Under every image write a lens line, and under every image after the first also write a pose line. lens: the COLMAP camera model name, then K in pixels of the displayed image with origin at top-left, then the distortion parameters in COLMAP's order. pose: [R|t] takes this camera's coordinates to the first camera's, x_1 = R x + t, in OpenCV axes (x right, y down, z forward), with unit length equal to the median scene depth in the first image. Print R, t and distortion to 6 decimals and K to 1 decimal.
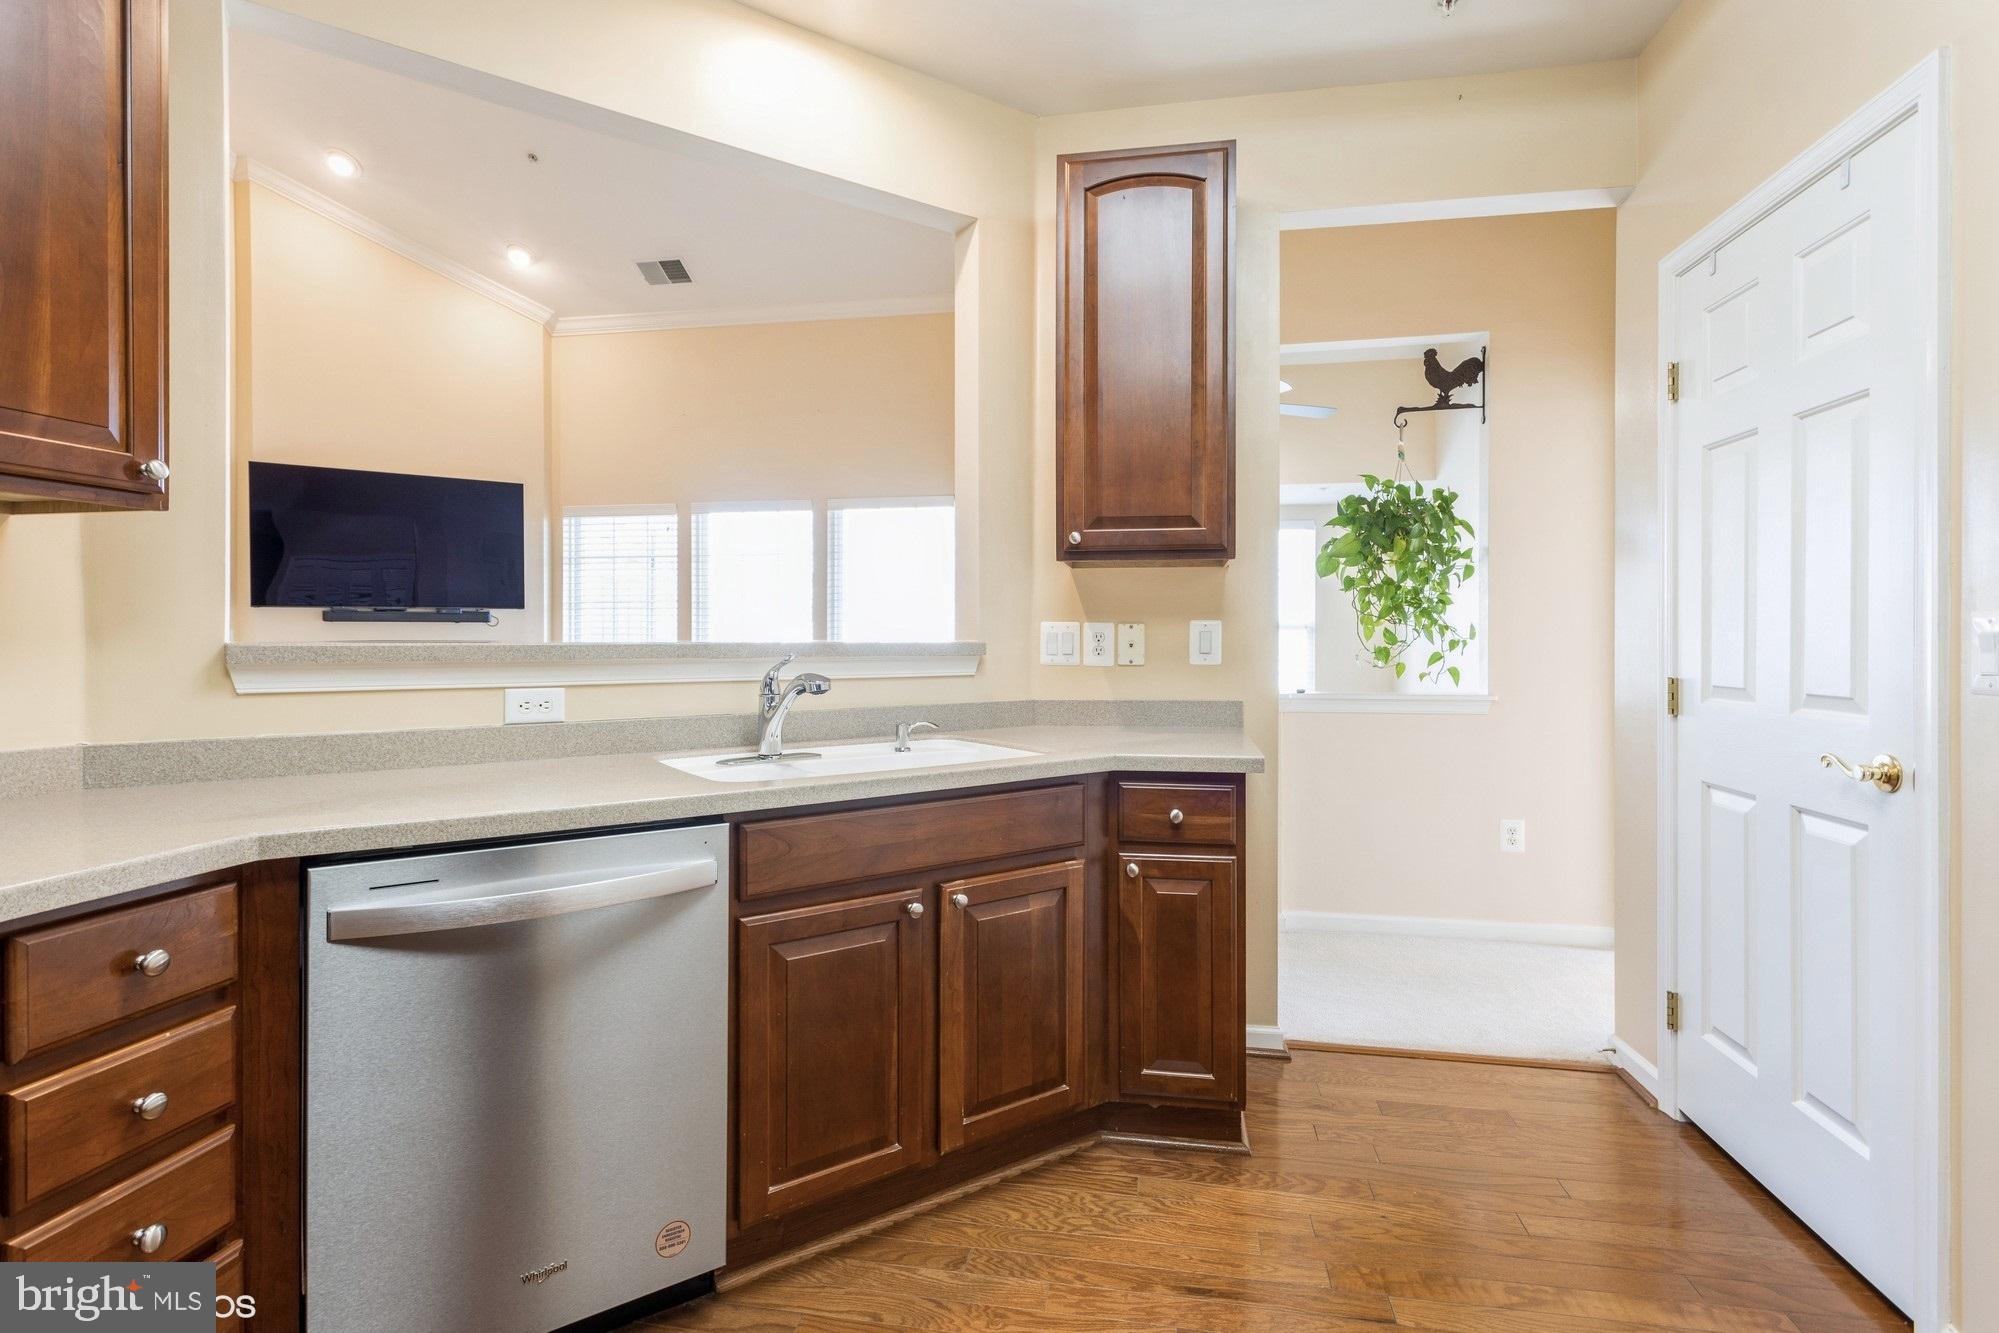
lens RADIAL K [[976.6, 0, 985.6], [0, 976.6, 636.5], [0, 0, 1]] dist [0.002997, 0.003017]
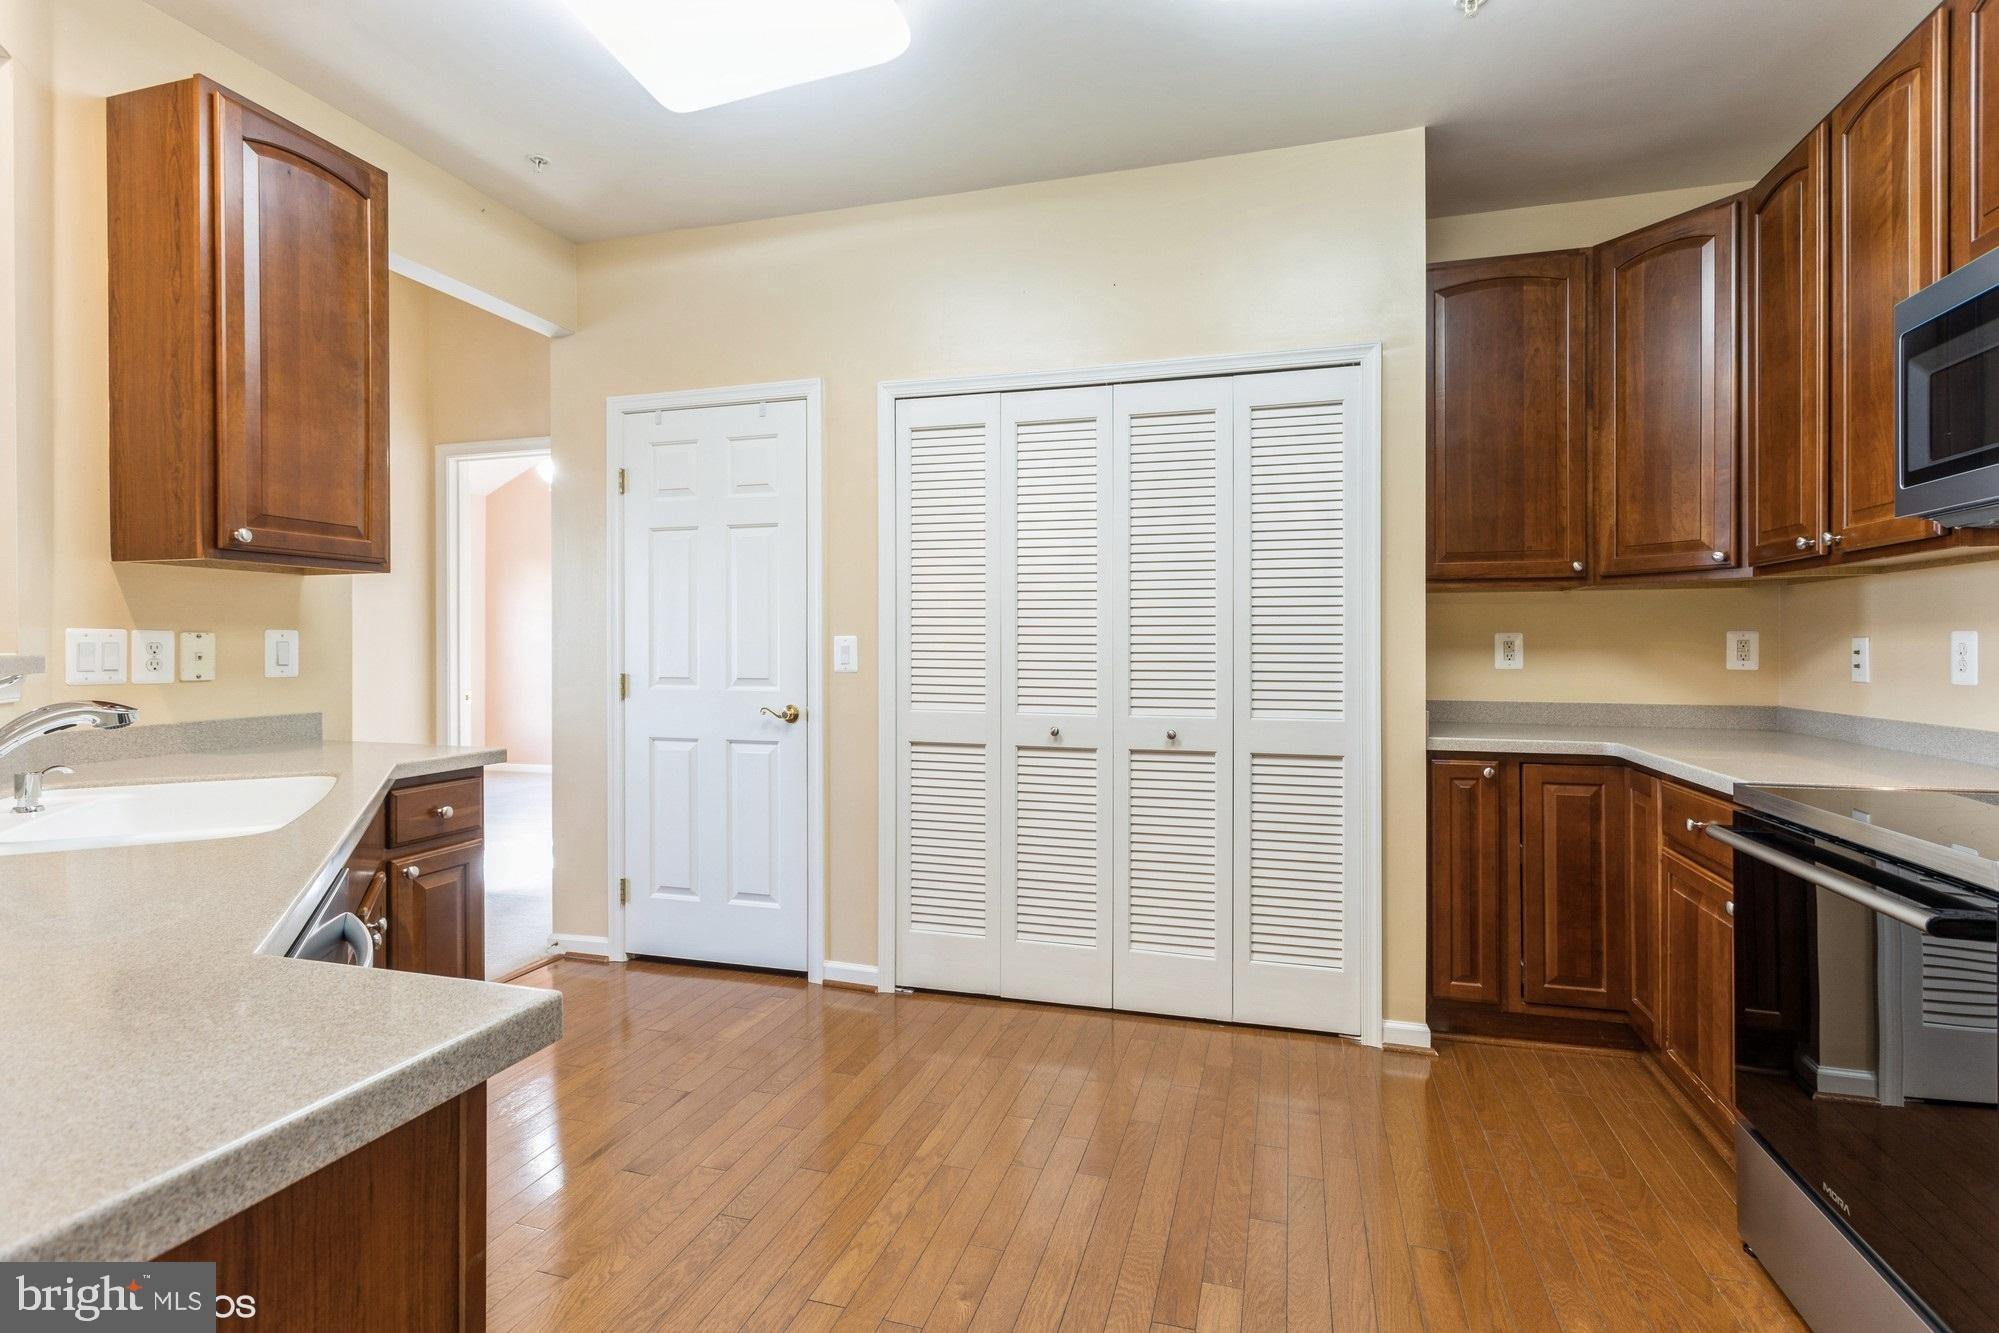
lens RADIAL K [[935.4, 0, 1003.8], [0, 935.4, 656.3], [0, 0, 1]] dist [0.000179, -0.000779]
pose [[0.116975, -0.009919, 0.993085, -0.582643], [0.001483, 0.999951, 0.009812, 0.000747], [-0.993134, 0.000325, 0.116984, 0.201732]]
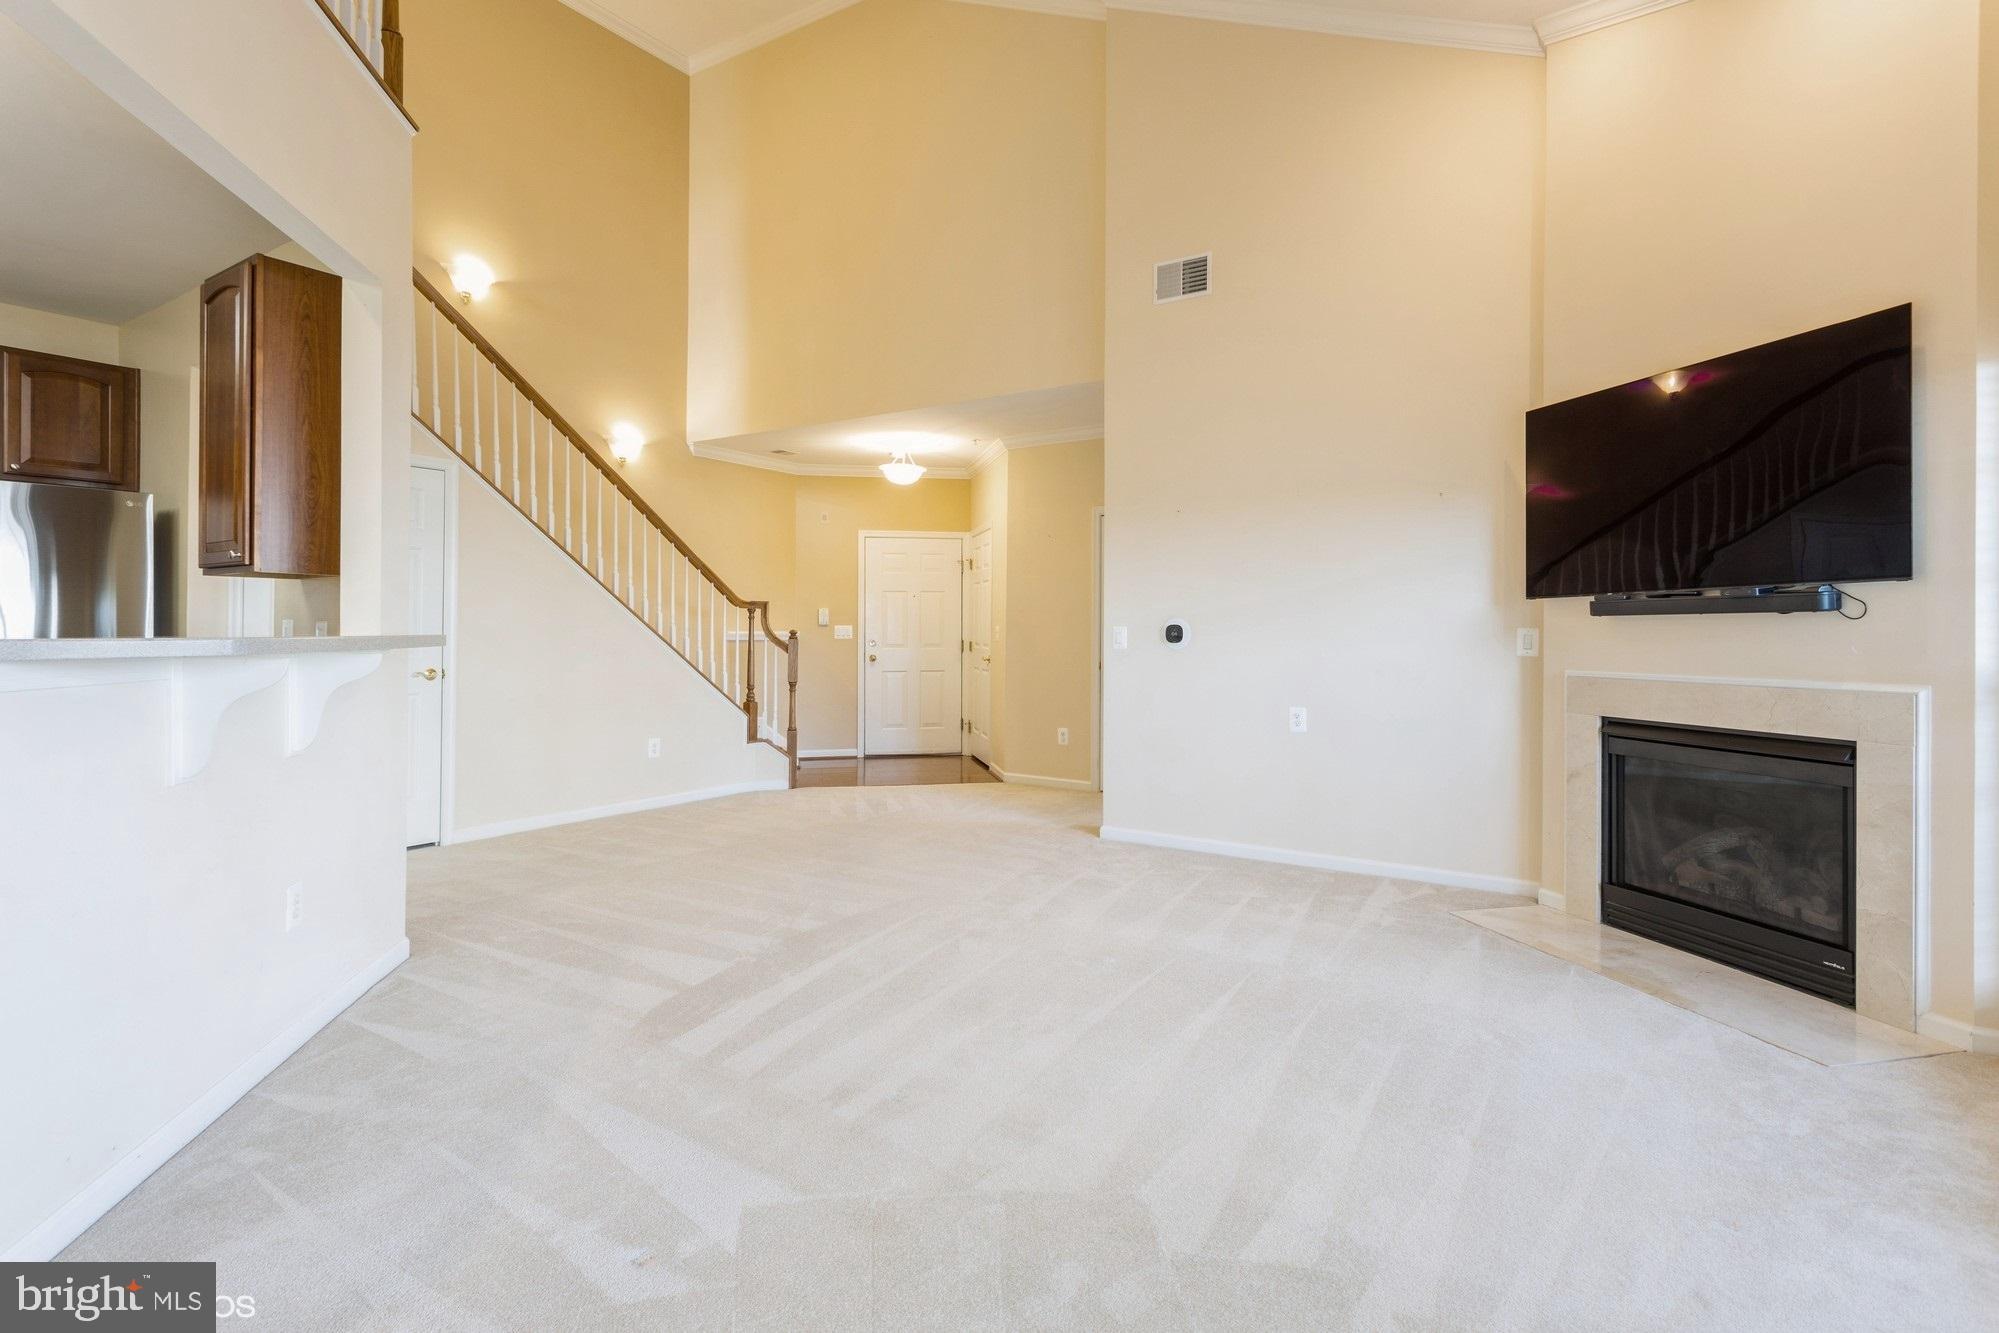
lens RADIAL K [[976.6, 0, 986.2], [0, 976.6, 628.8], [0, 0, 1]] dist [0.002997, 0.003017]
pose [[-0.404855, -0.006599, -0.914357, 0.259491], [-0.007070, 0.999967, -0.004086, -0.001206], [0.914354, 0.004810, -0.404888, 1.819278]]
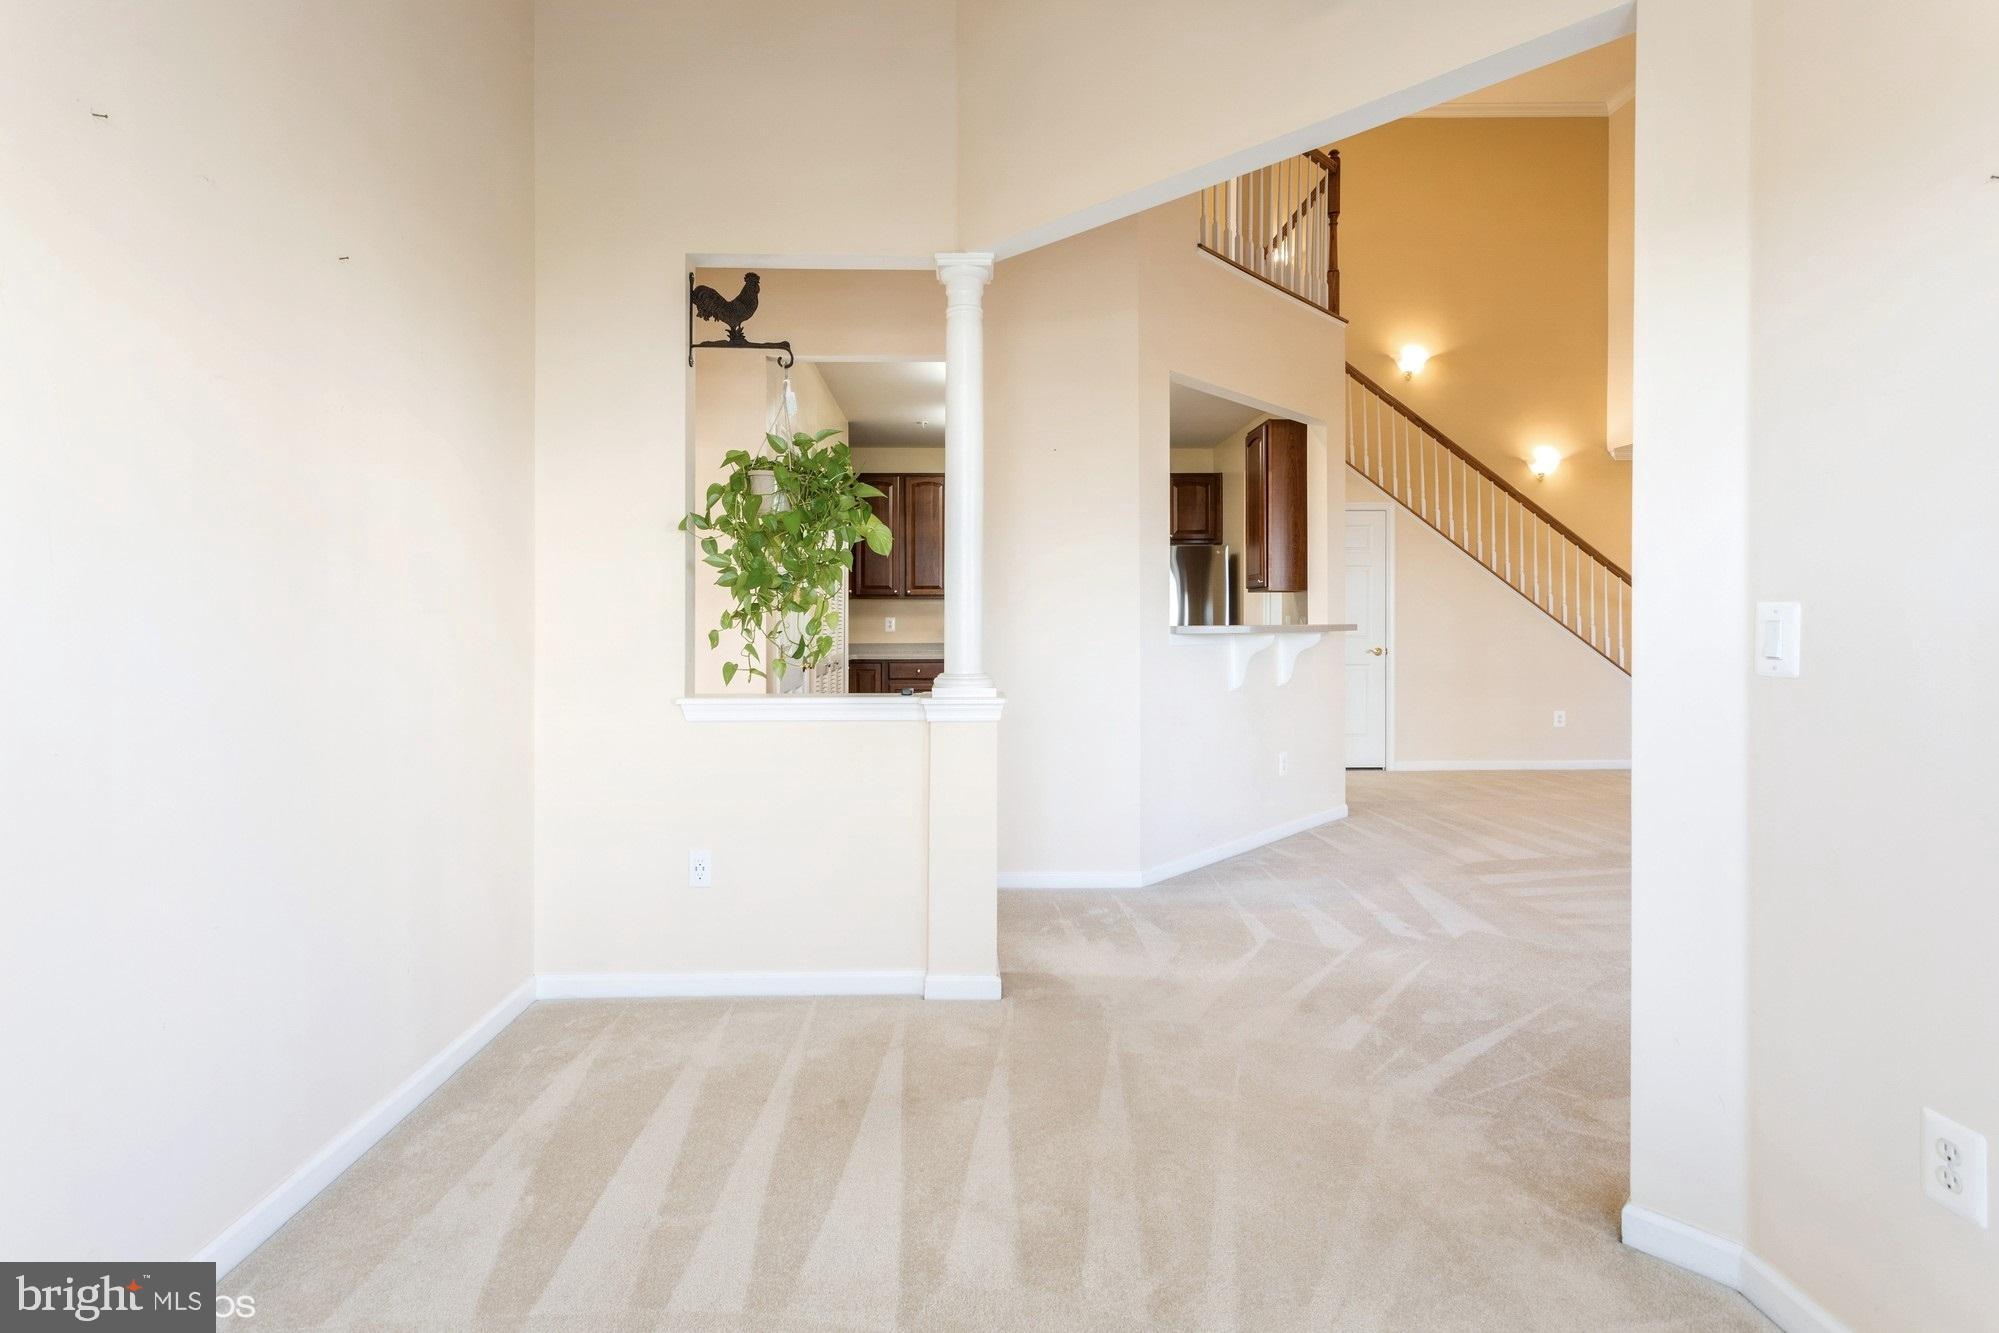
lens RADIAL K [[976.6, 0, 980.2], [0, 976.6, 621.1], [0, 0, 1]] dist [0.002997, 0.003017]
pose [[-0.981501, 0.000657, -0.191455, 0.587482], [0.000589, 1.000000, 0.000411, -0.001082], [0.191455, 0.000291, -0.981501, 2.551058]]
